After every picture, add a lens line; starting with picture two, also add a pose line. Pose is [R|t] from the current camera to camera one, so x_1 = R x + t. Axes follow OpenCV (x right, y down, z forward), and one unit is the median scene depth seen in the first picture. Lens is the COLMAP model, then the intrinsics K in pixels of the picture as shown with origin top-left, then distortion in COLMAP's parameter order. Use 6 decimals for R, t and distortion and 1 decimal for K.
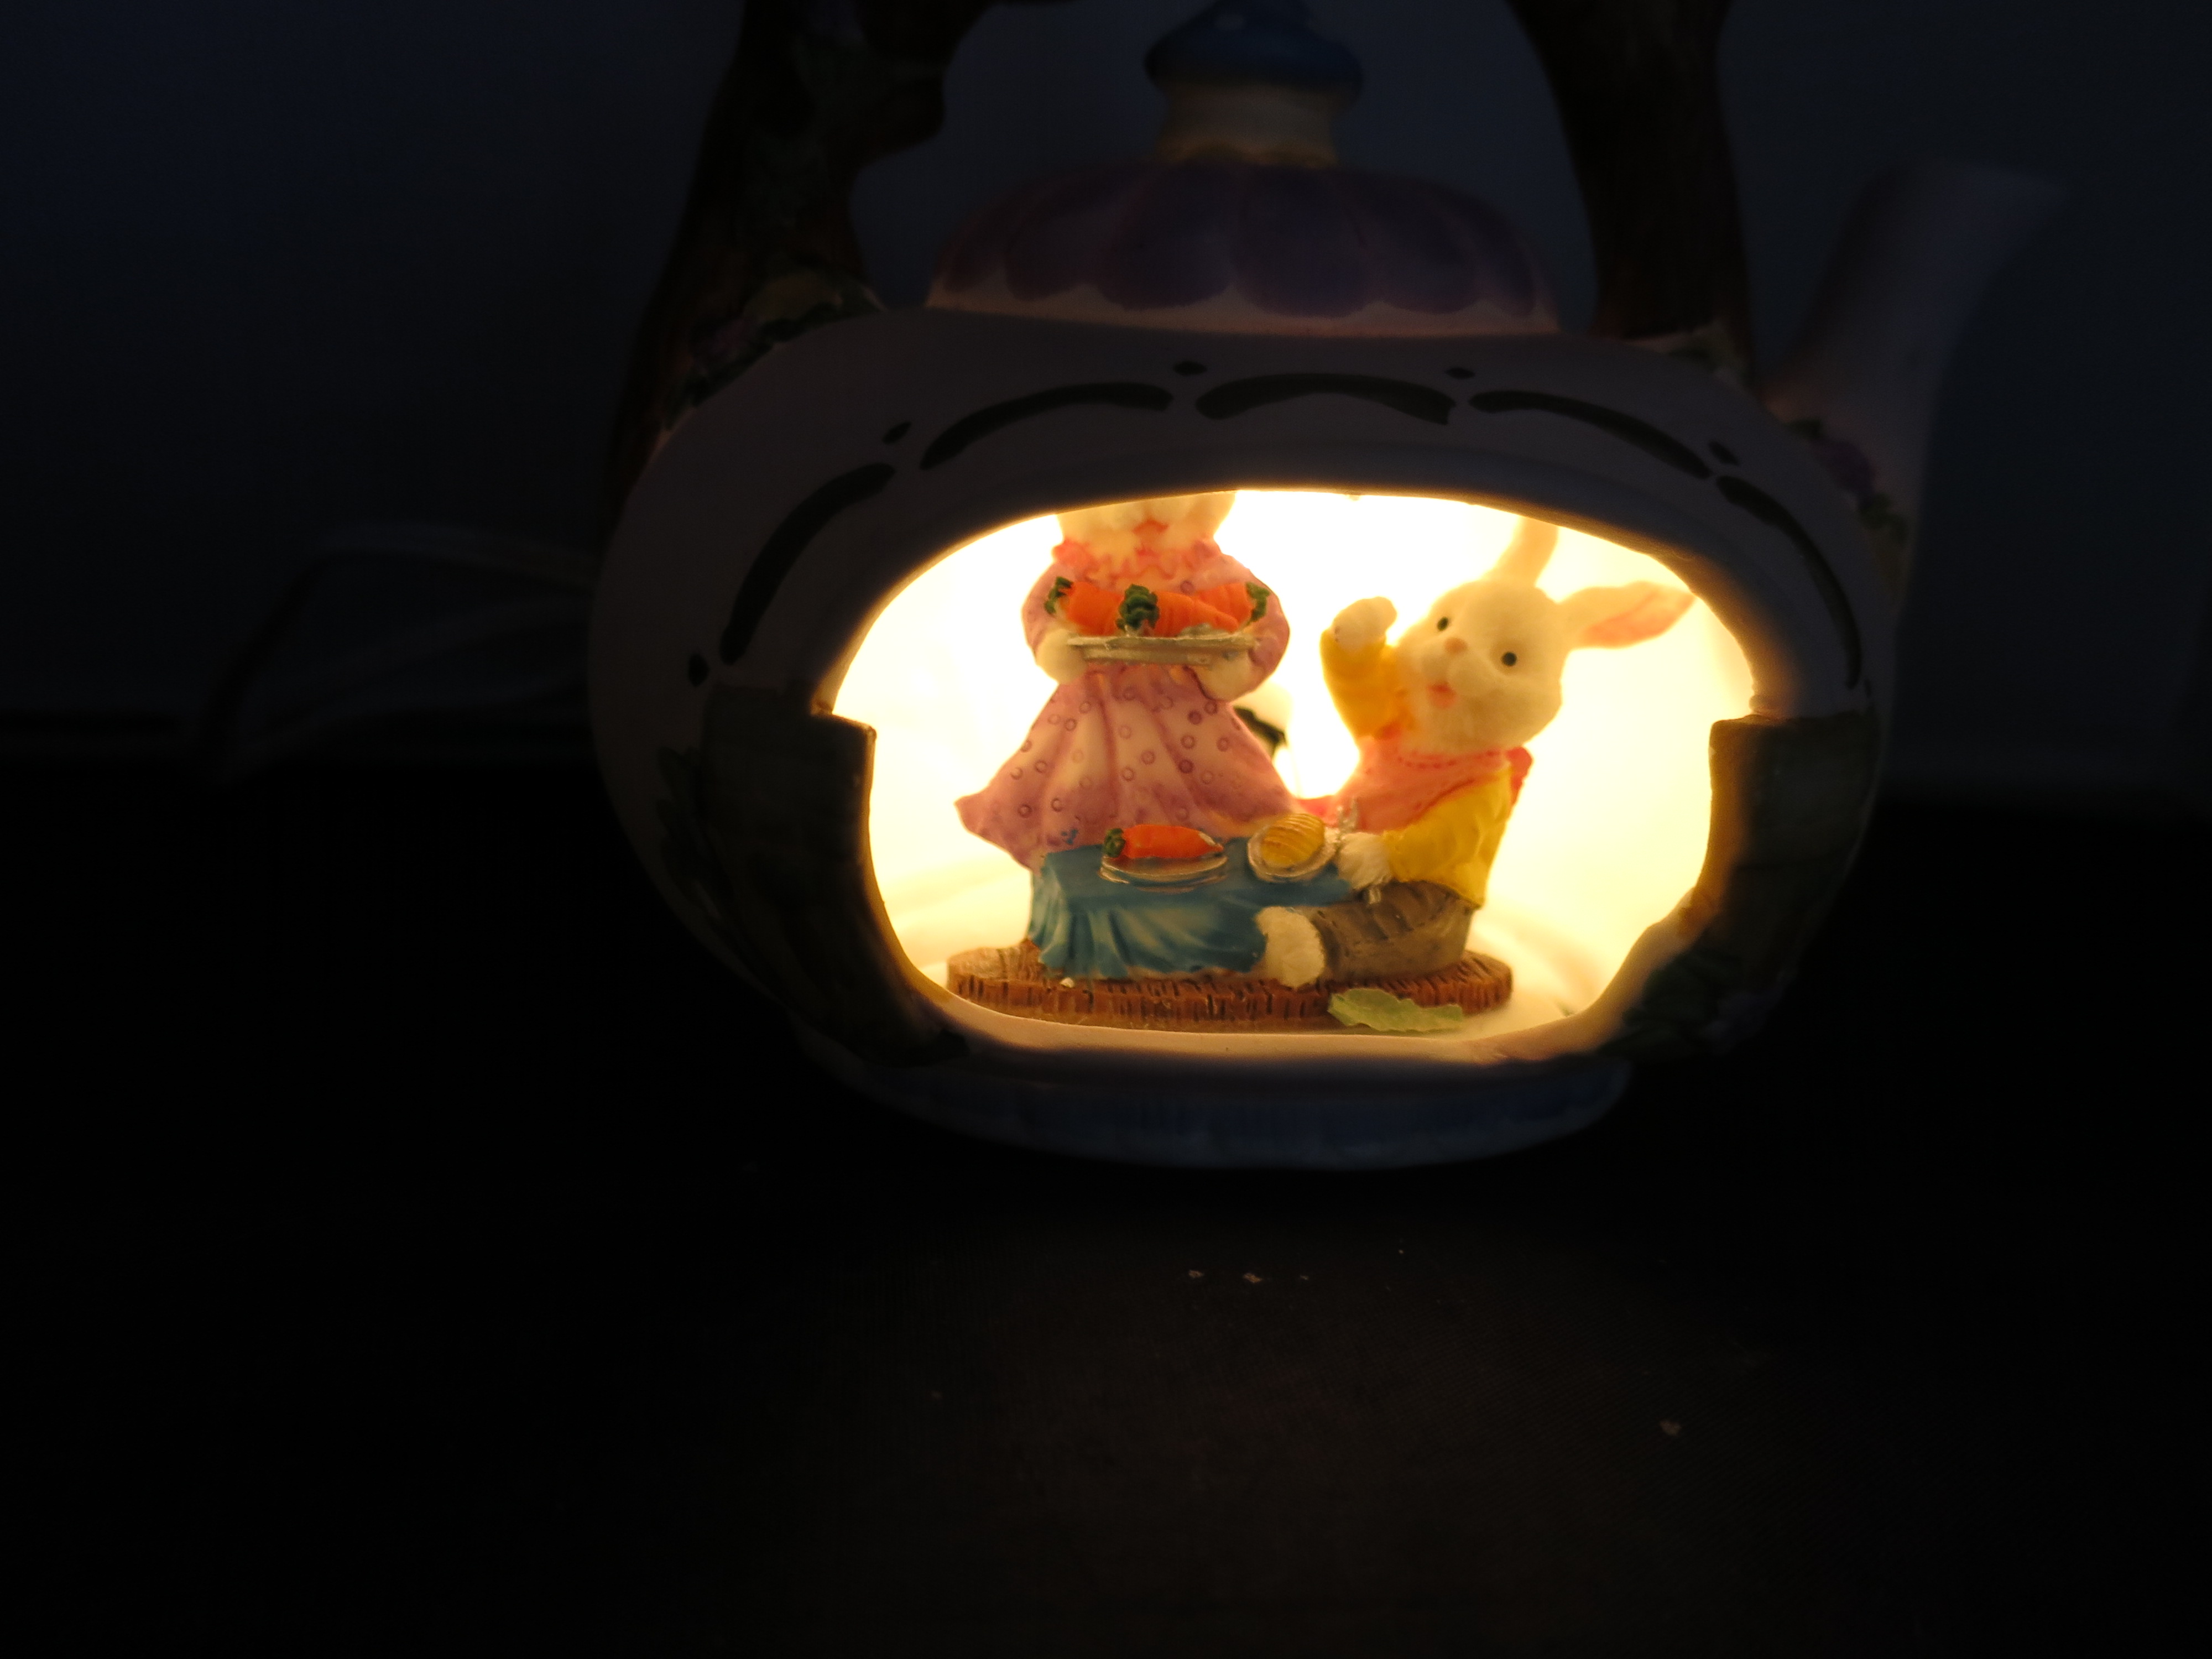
lens RADIAL K [[1526.3, 0, 1106.0], [0, 1526.3, 829.5], [0, 0, 1]] dist [0.002954, 0.000146]
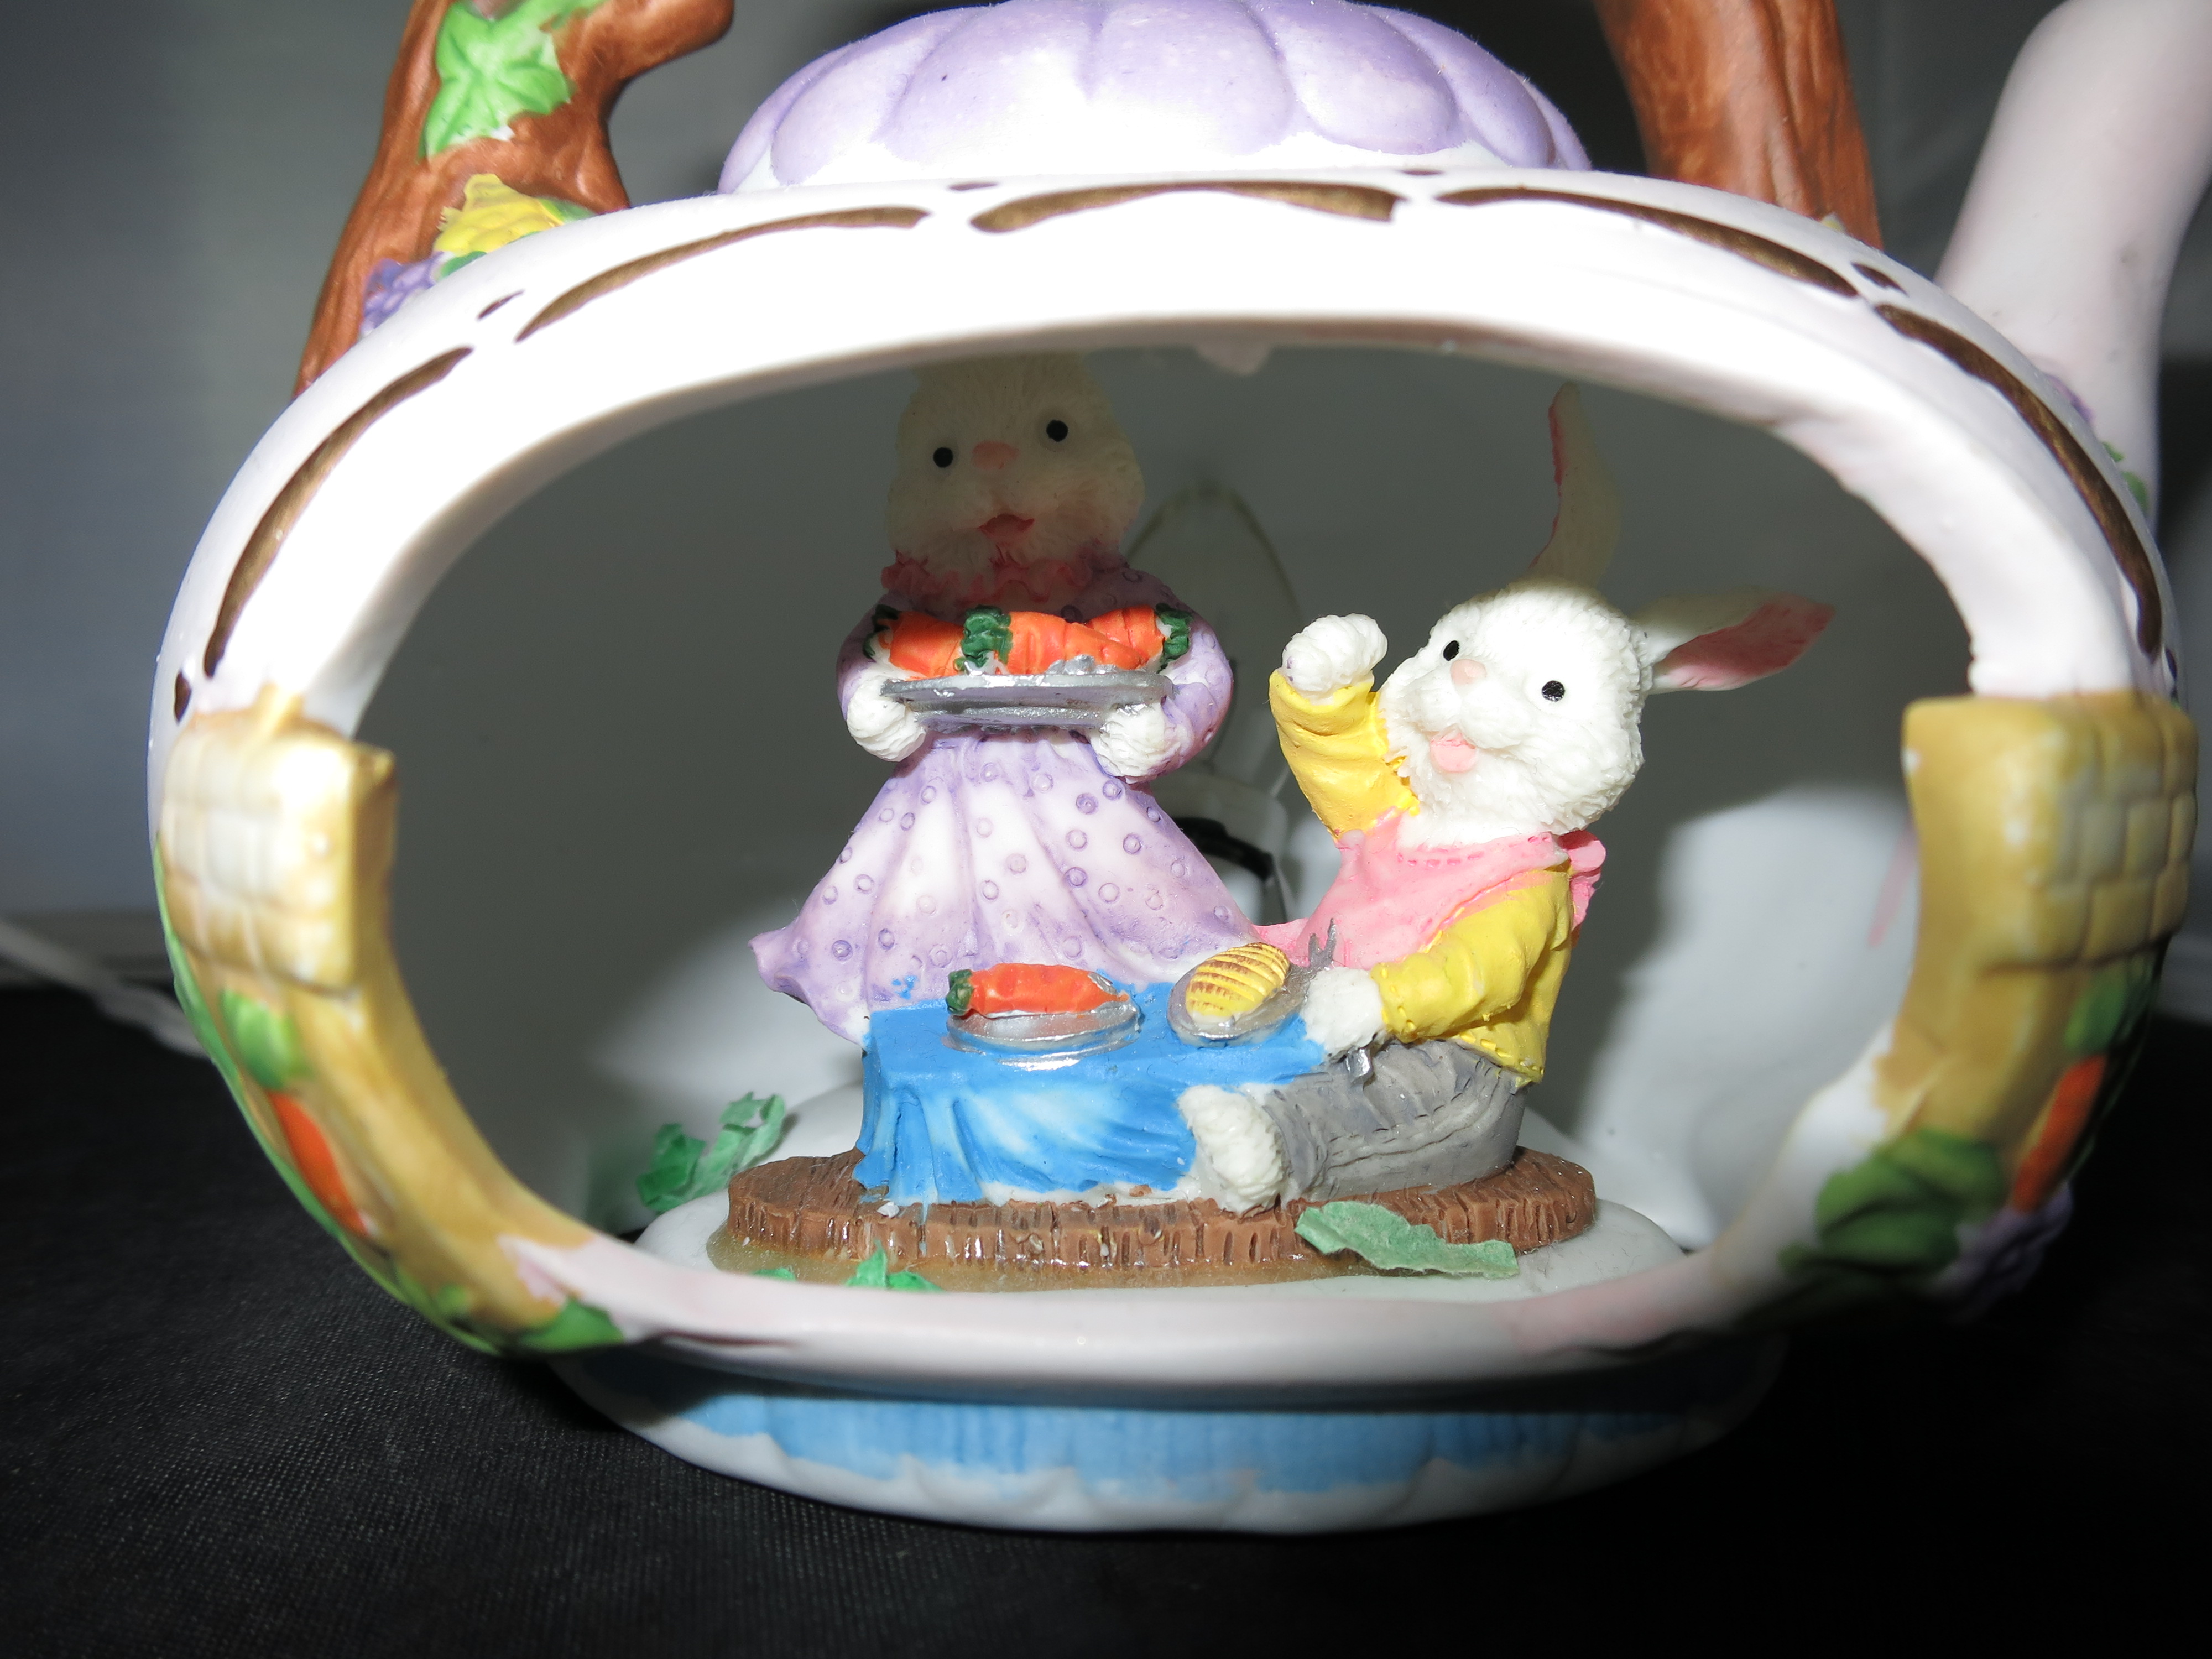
lens RADIAL K [[1526.3, 0, 1106.0], [0, 1526.3, 829.5], [0, 0, 1]] dist [0.002954, 0.000146]
pose [[0.997538, -0.032200, -0.062306, 0.110817], [0.023122, 0.989698, -0.141288, 0.034142], [0.066214, 0.139500, 0.988006, 0.344022]]
